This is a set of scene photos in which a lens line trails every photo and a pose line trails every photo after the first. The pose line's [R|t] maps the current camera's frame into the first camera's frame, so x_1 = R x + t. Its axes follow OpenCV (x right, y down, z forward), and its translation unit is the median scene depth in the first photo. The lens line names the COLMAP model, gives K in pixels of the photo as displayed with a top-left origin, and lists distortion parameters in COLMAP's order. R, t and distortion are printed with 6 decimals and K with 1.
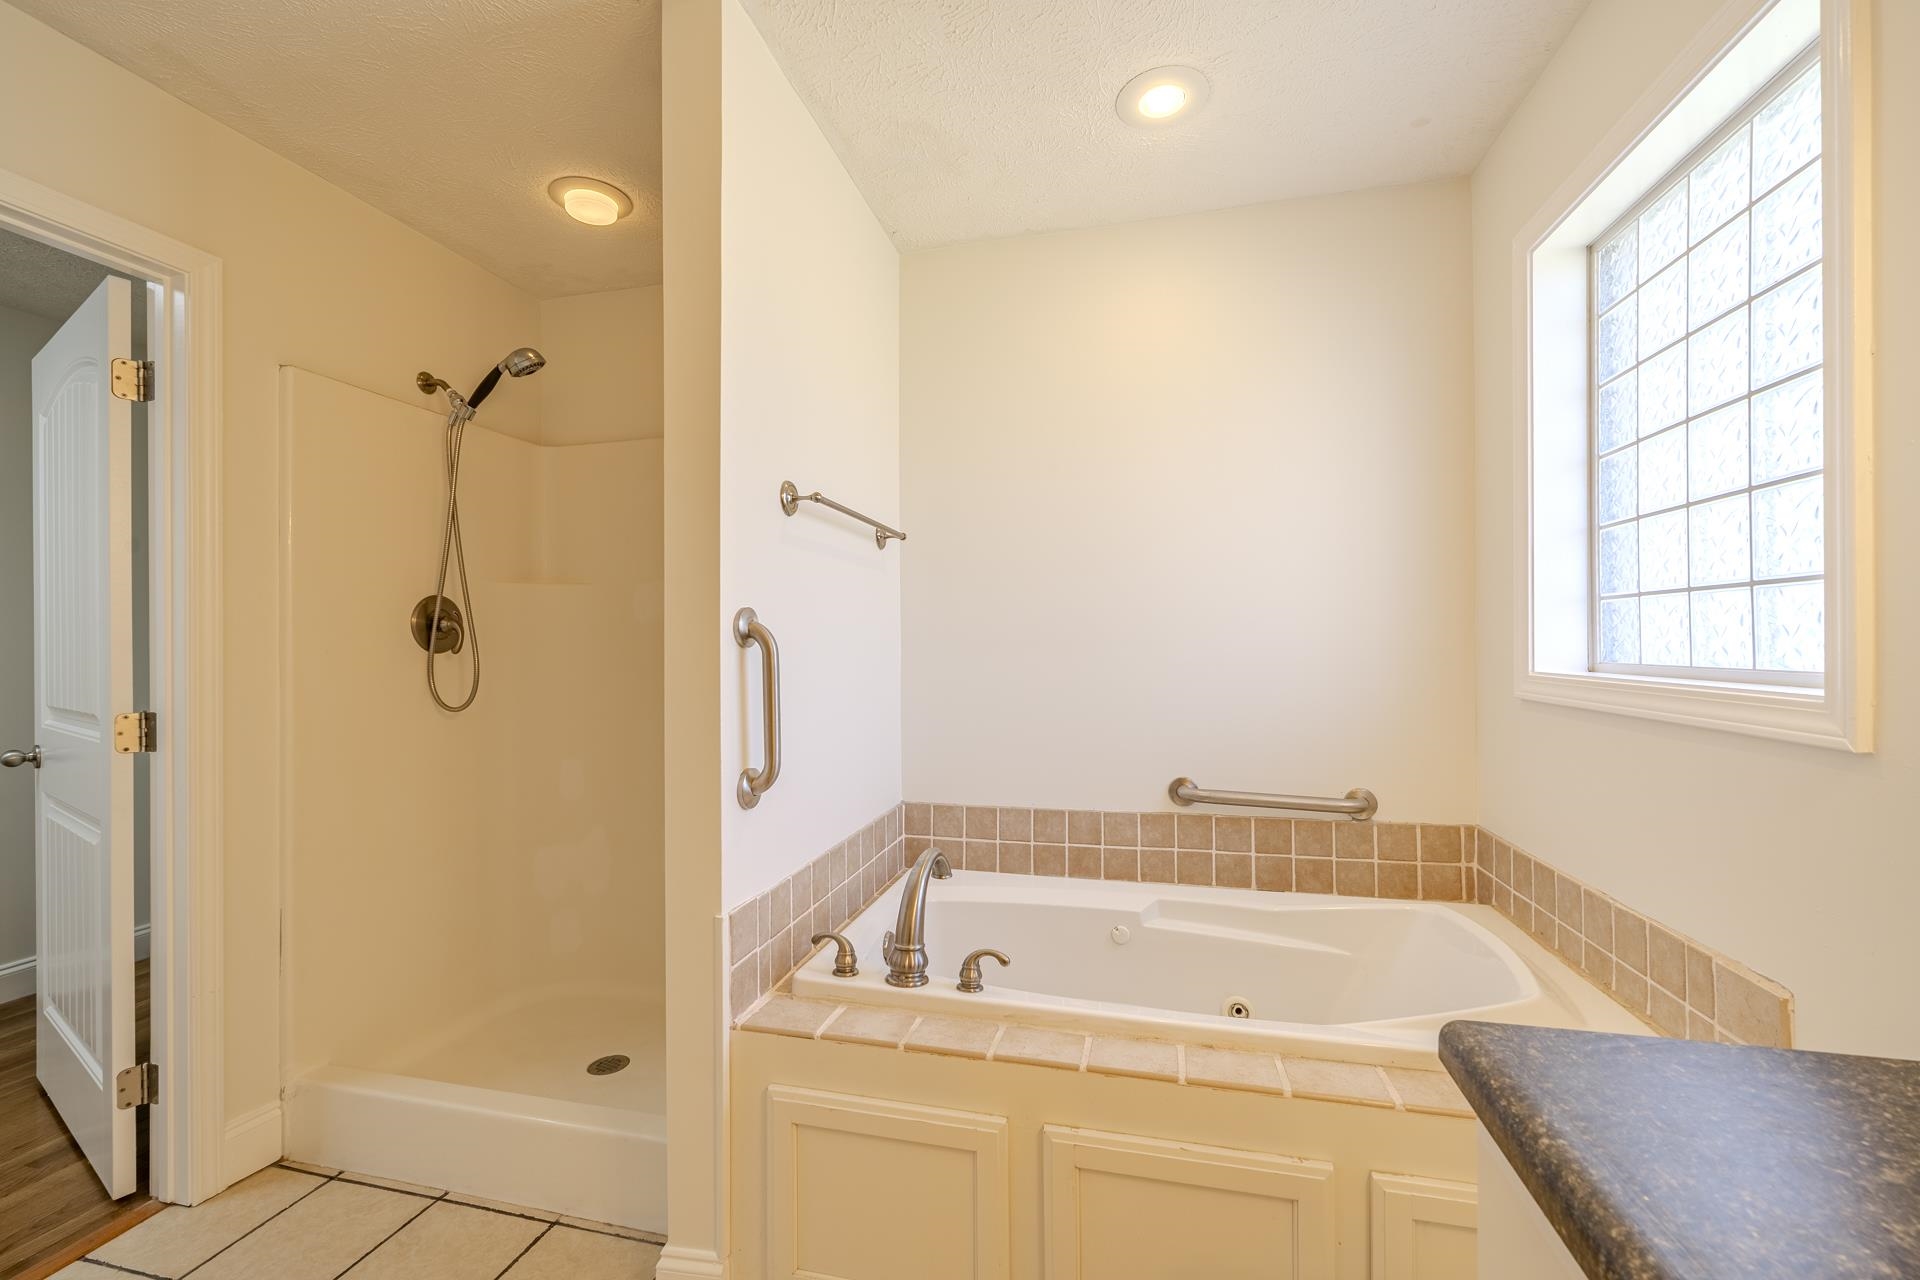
lens RADIAL K [[865.6, 0, 917.8], [0, 865.6, 638.9], [0, 0, 1]] dist [-0.003129, -0.000343]
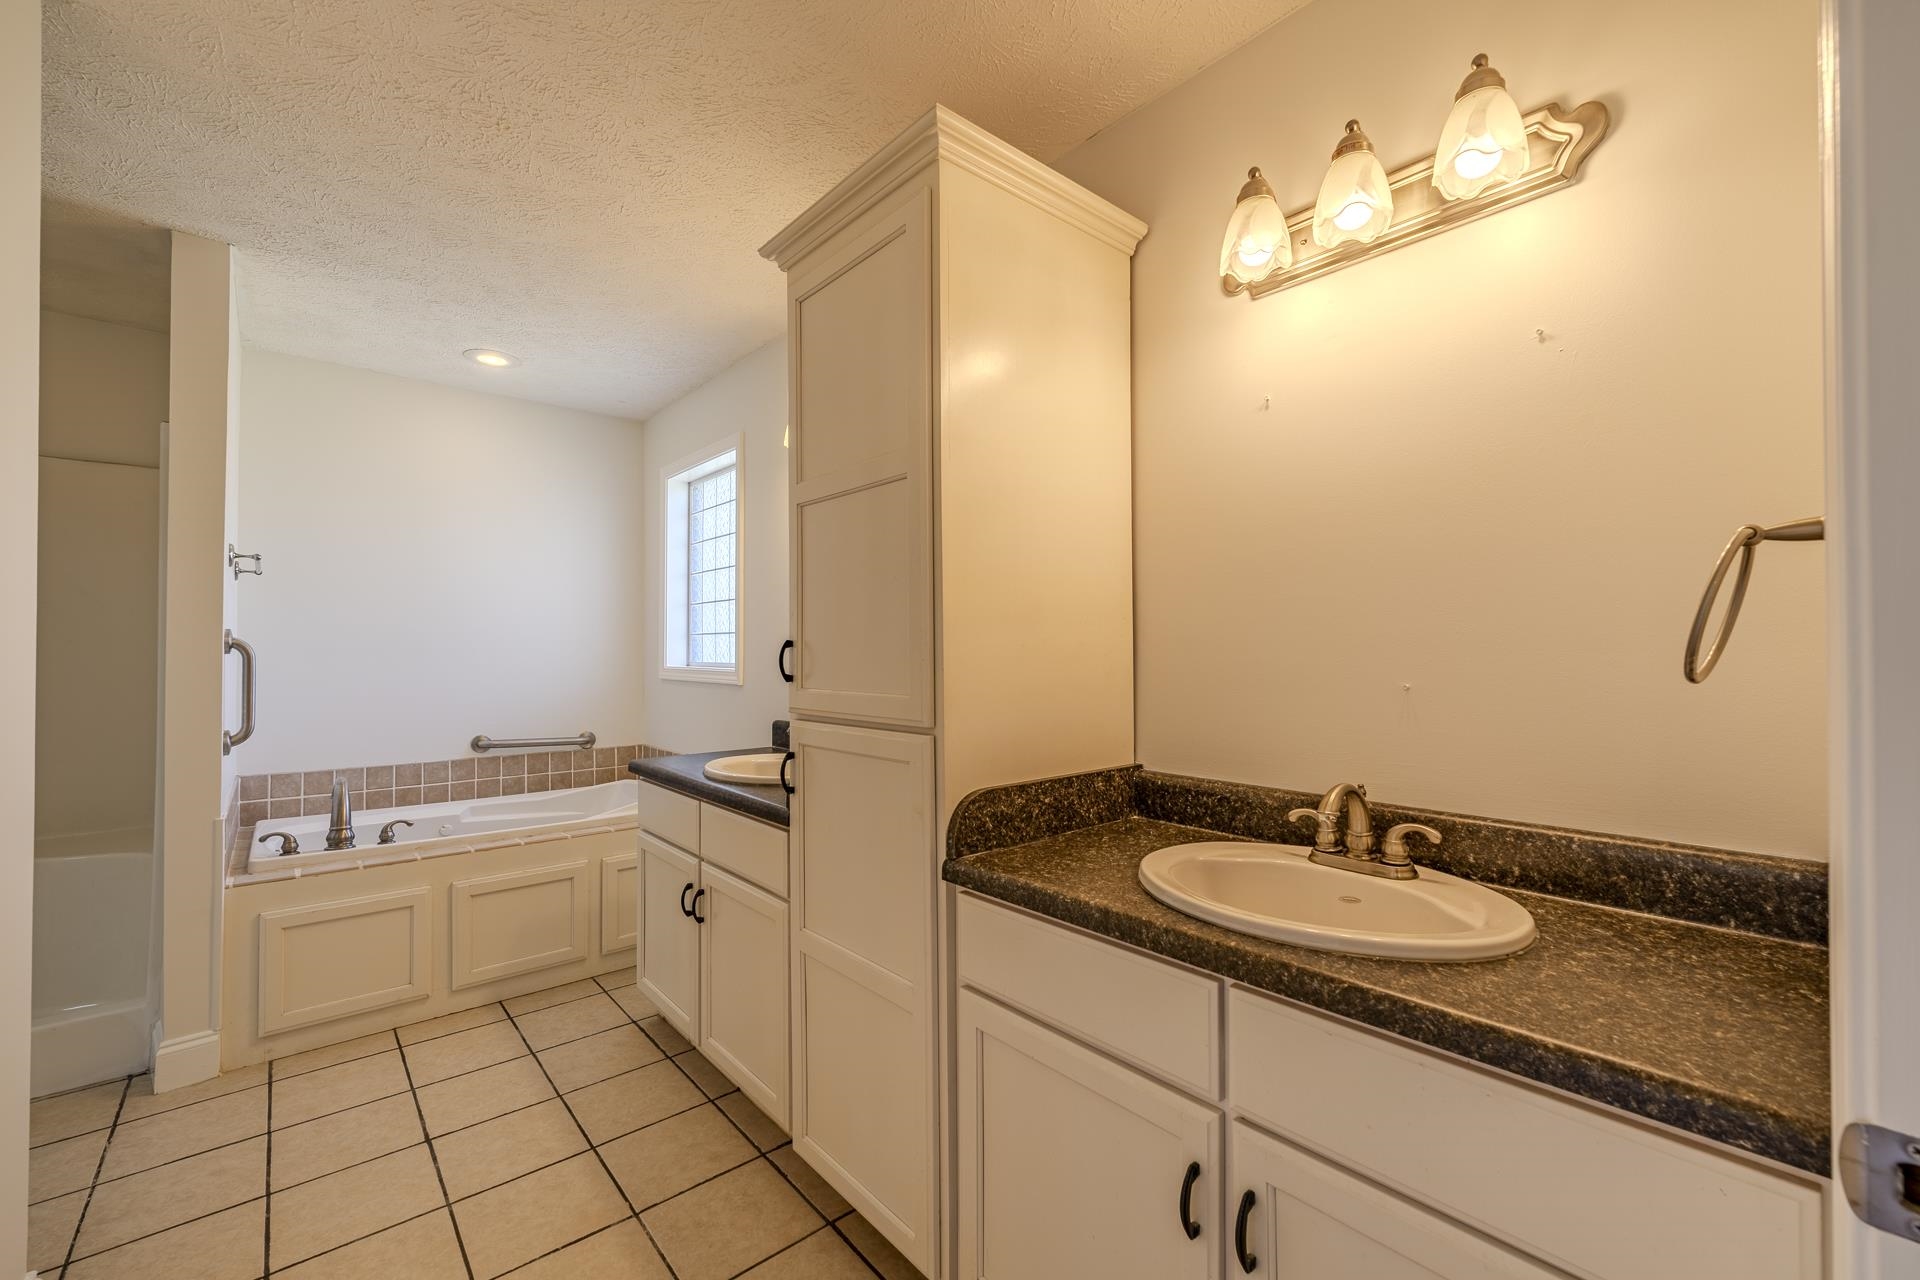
lens RADIAL K [[772.3, 0, 959.5], [0, 772.3, 643.4], [0, 0, 1]] dist [-0.002582, -0.000534]
pose [[0.578125, 0.015647, 0.815798, -0.395656], [-0.005769, 0.999870, -0.015089, 0.001763], [-0.815928, 0.004016, 0.578140, -0.638467]]
